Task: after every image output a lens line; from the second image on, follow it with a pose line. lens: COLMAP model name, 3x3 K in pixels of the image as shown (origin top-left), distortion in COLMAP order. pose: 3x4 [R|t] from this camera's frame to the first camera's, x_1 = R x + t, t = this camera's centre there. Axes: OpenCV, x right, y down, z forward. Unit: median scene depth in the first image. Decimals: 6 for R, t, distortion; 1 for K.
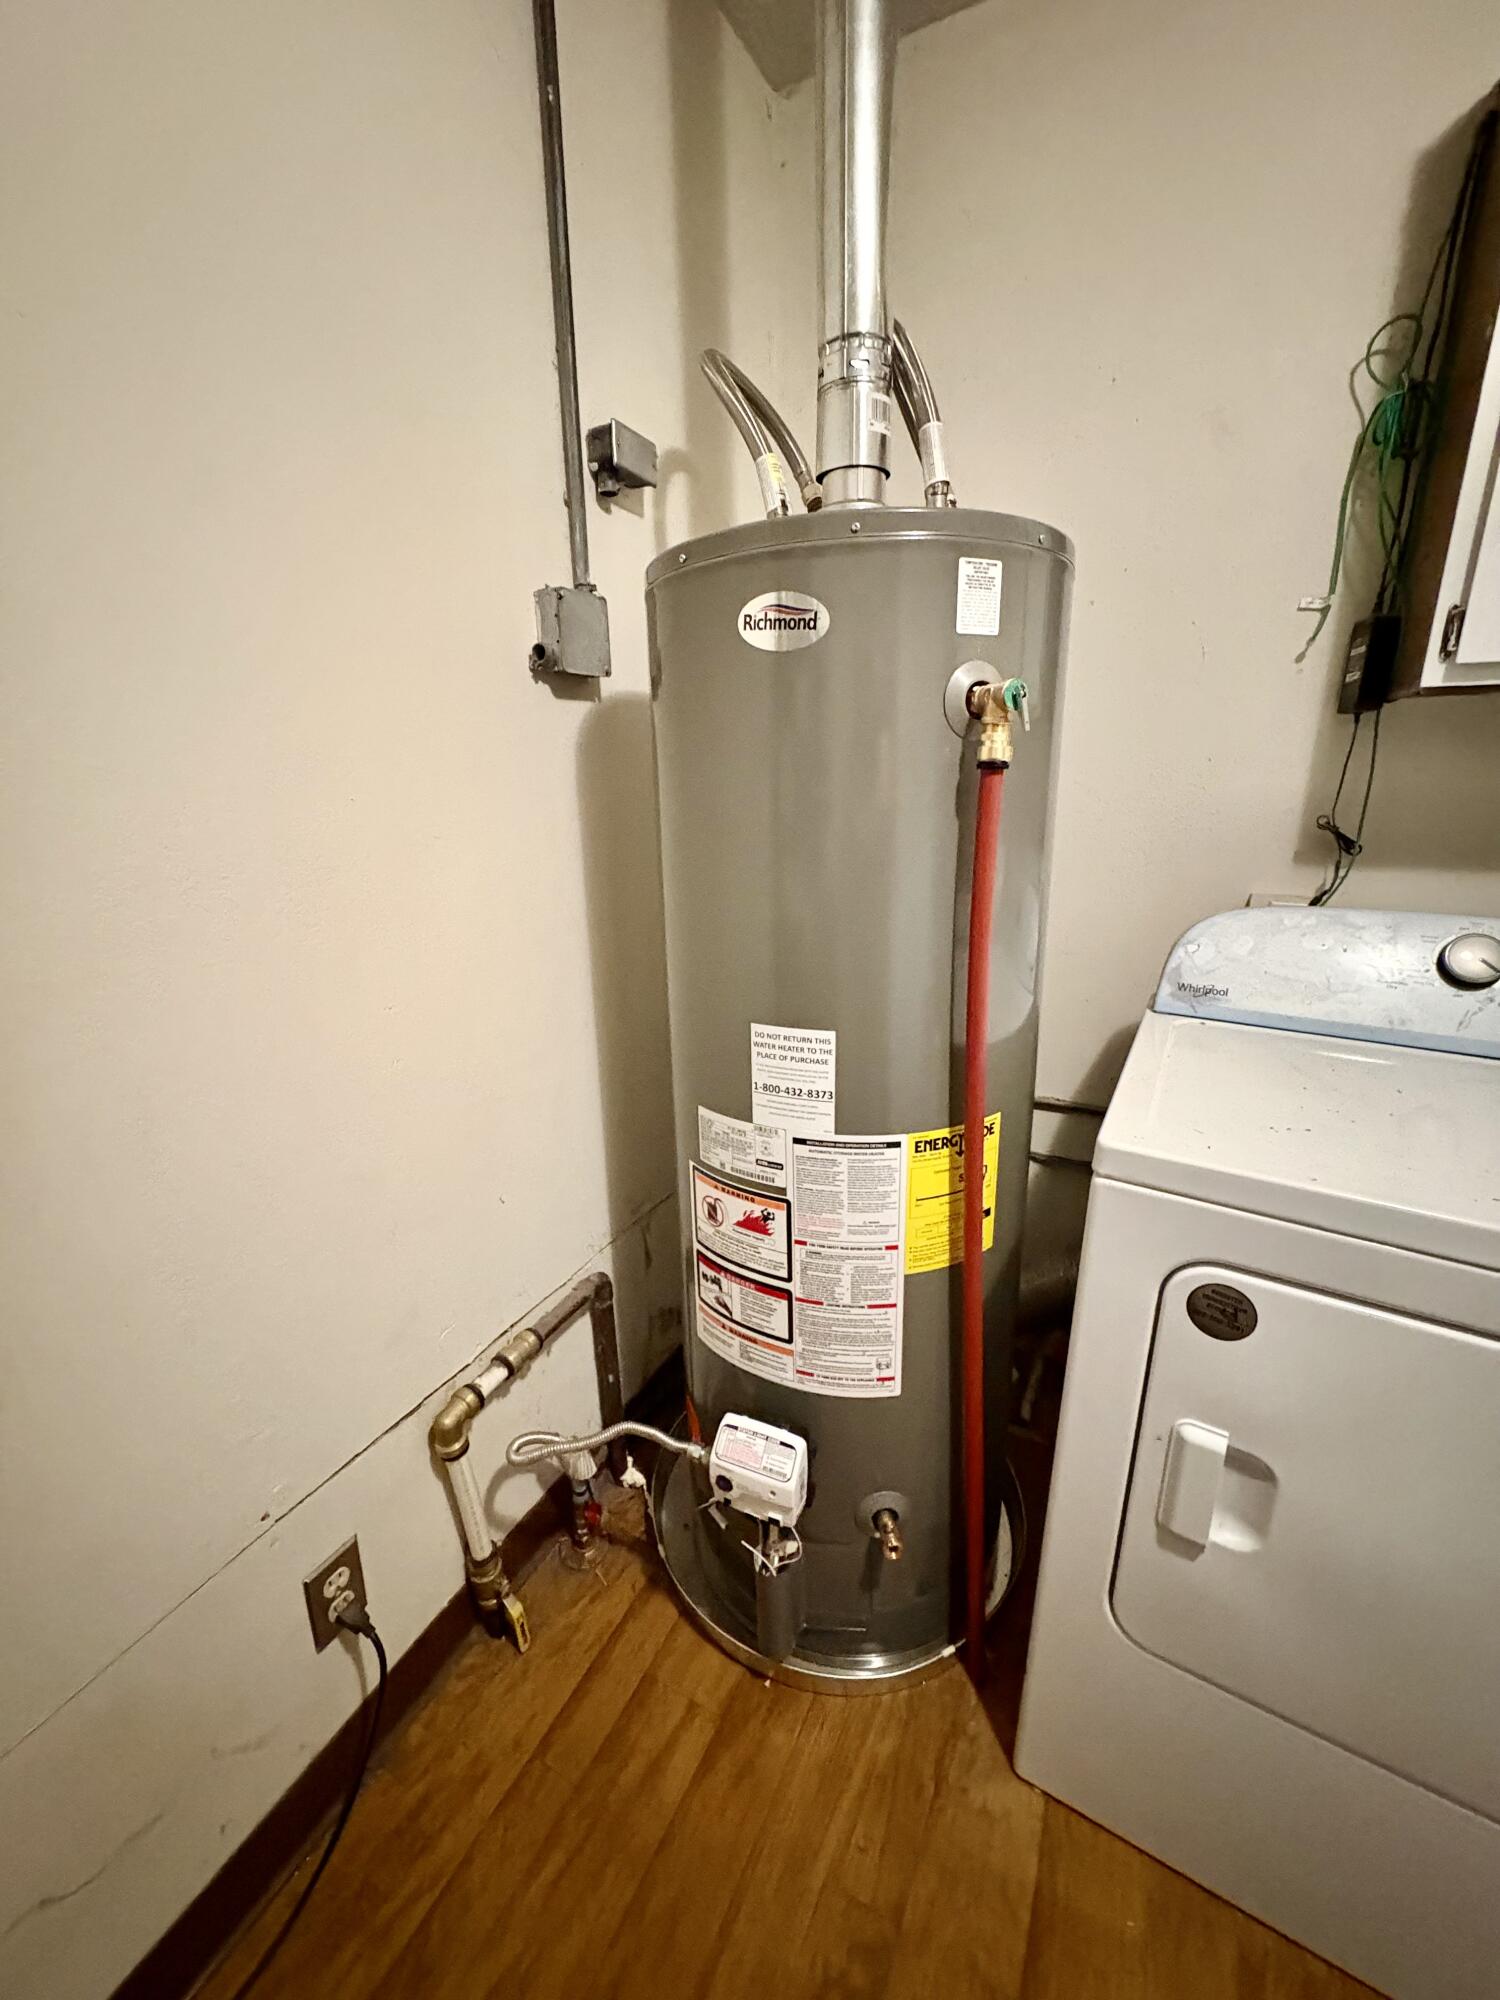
lens RADIAL K [[778.3, 0, 750.0], [0, 778.3, 1000.0], [0, 0, 1]] dist [0.000564, 0.000070]
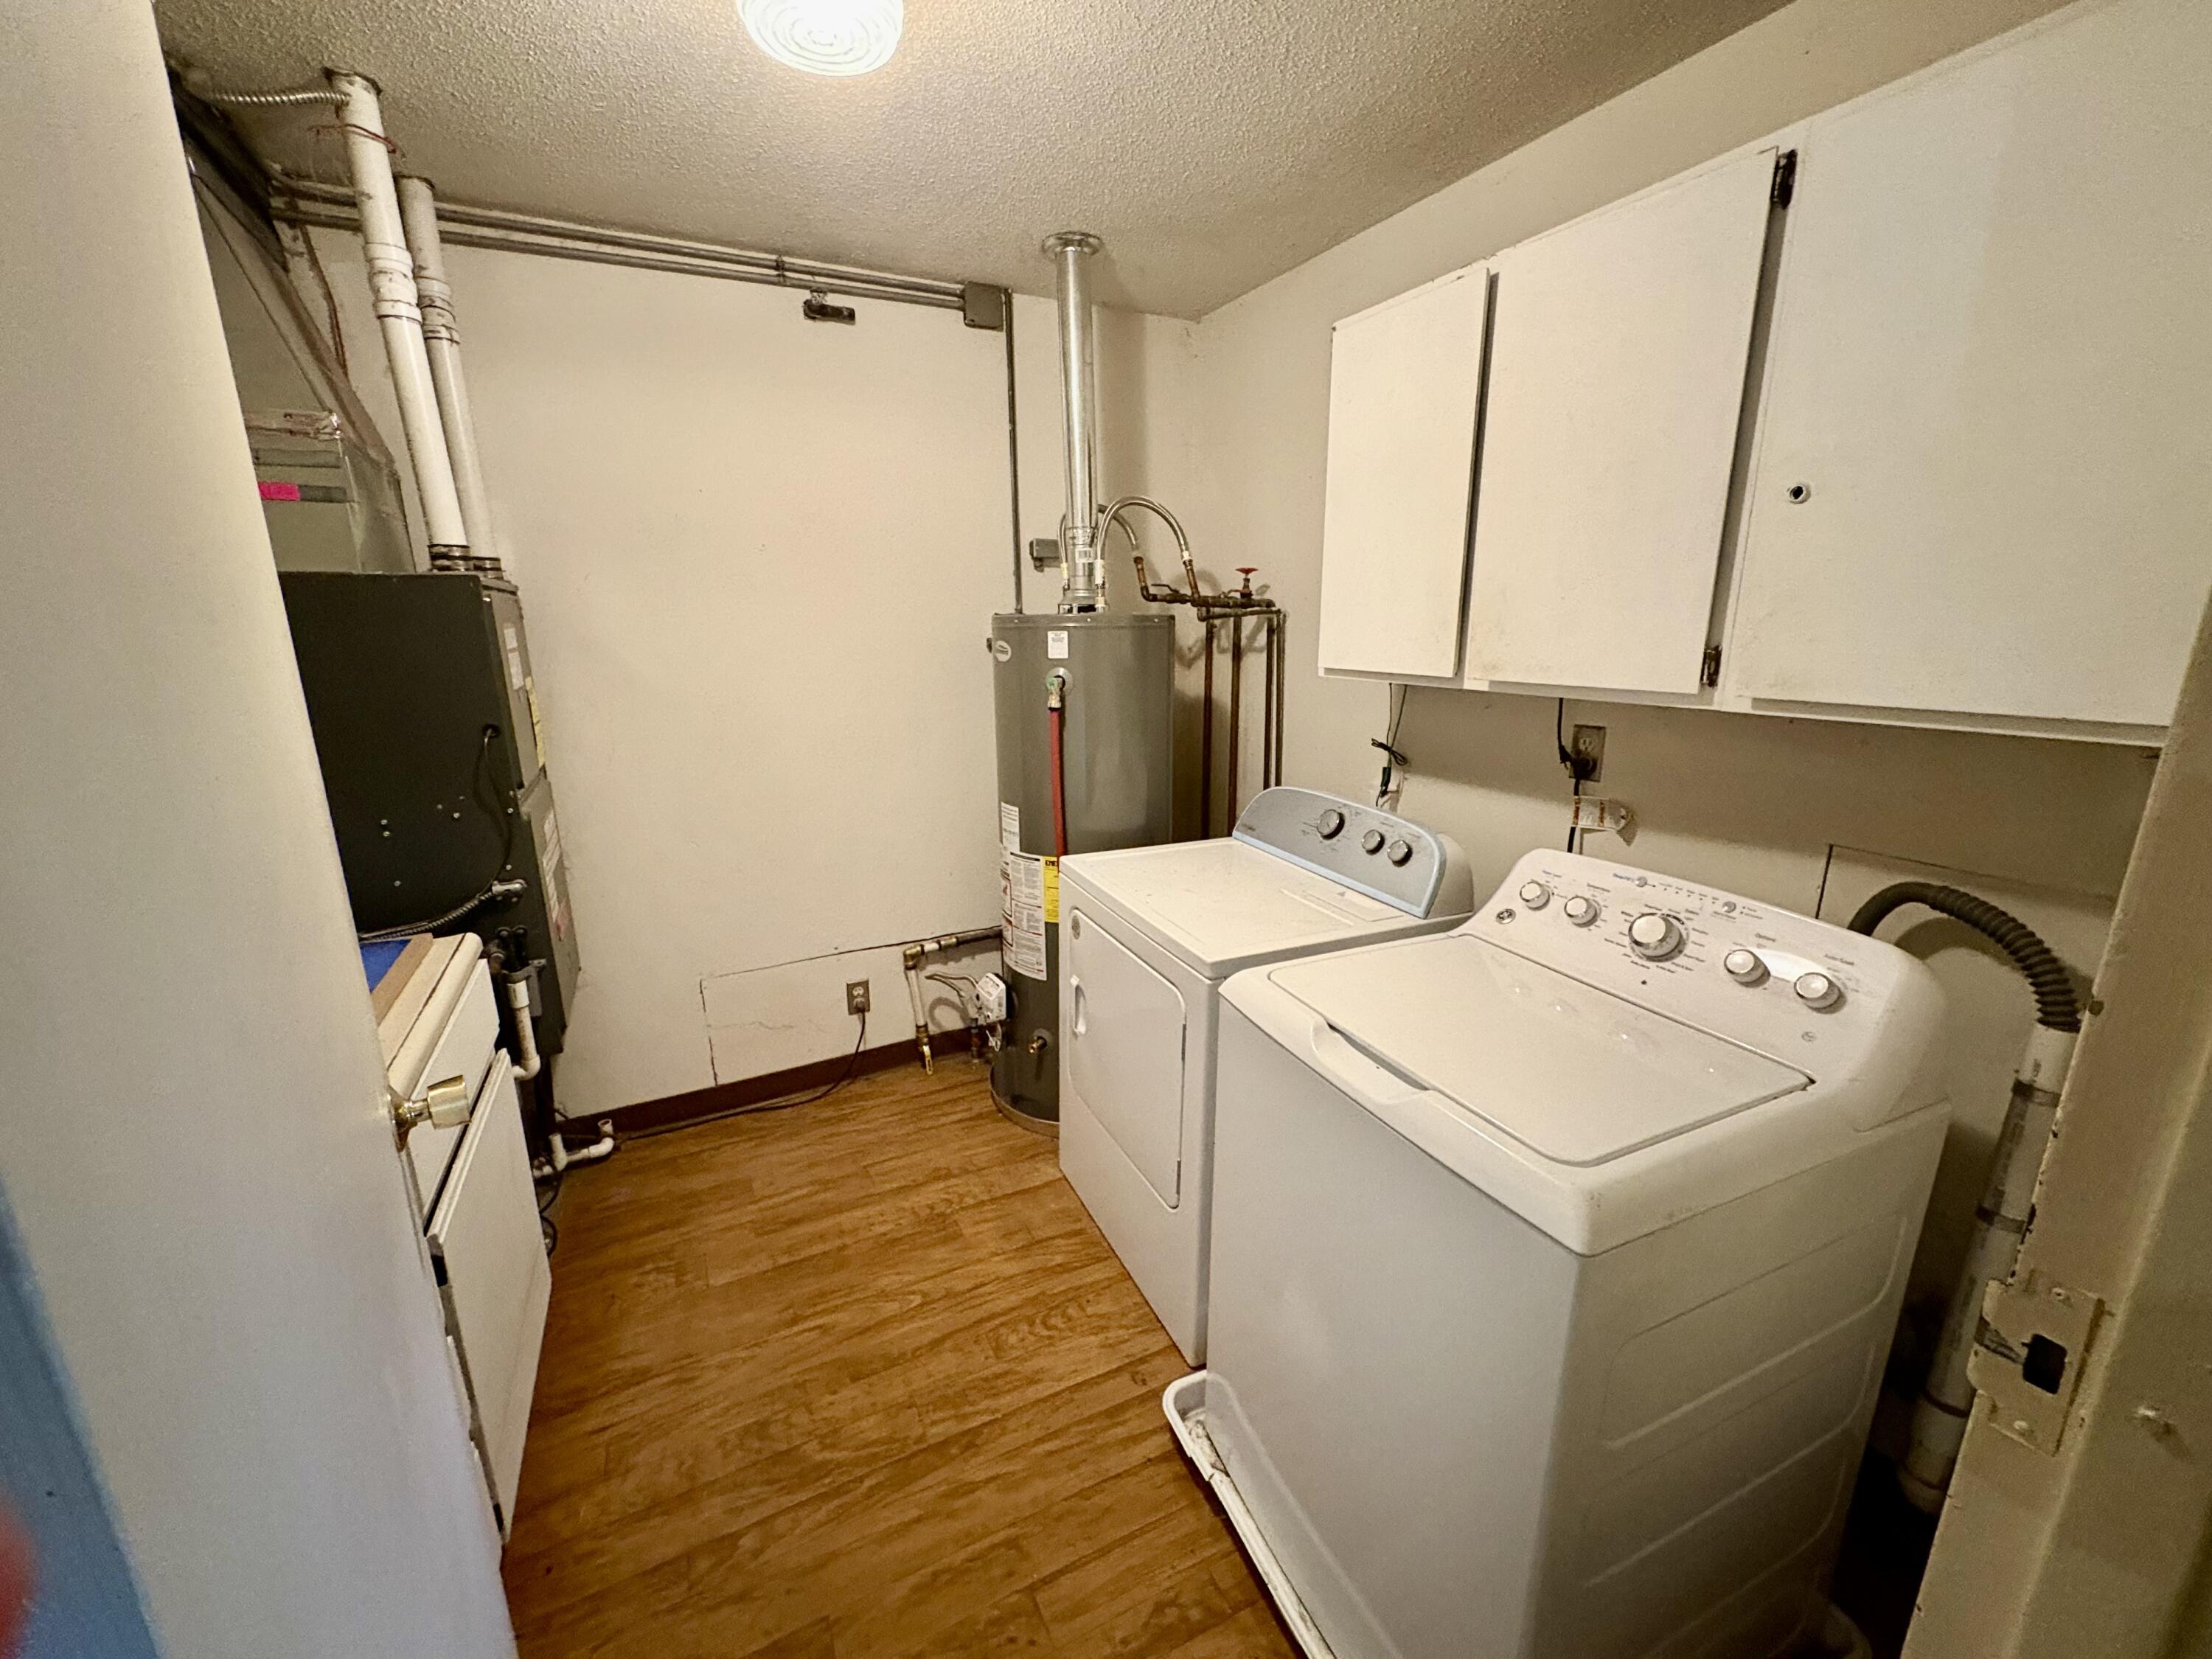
lens RADIAL K [[860.8, 0, 1106.0], [0, 860.8, 829.5], [0, 0, 1]] dist [0.000564, 0.000070]
pose [[0.818884, 0.143933, -0.555619, 1.699905], [-0.166622, 0.985972, 0.009845, 0.032456], [0.549242, 0.084516, 0.831379, -1.016136]]
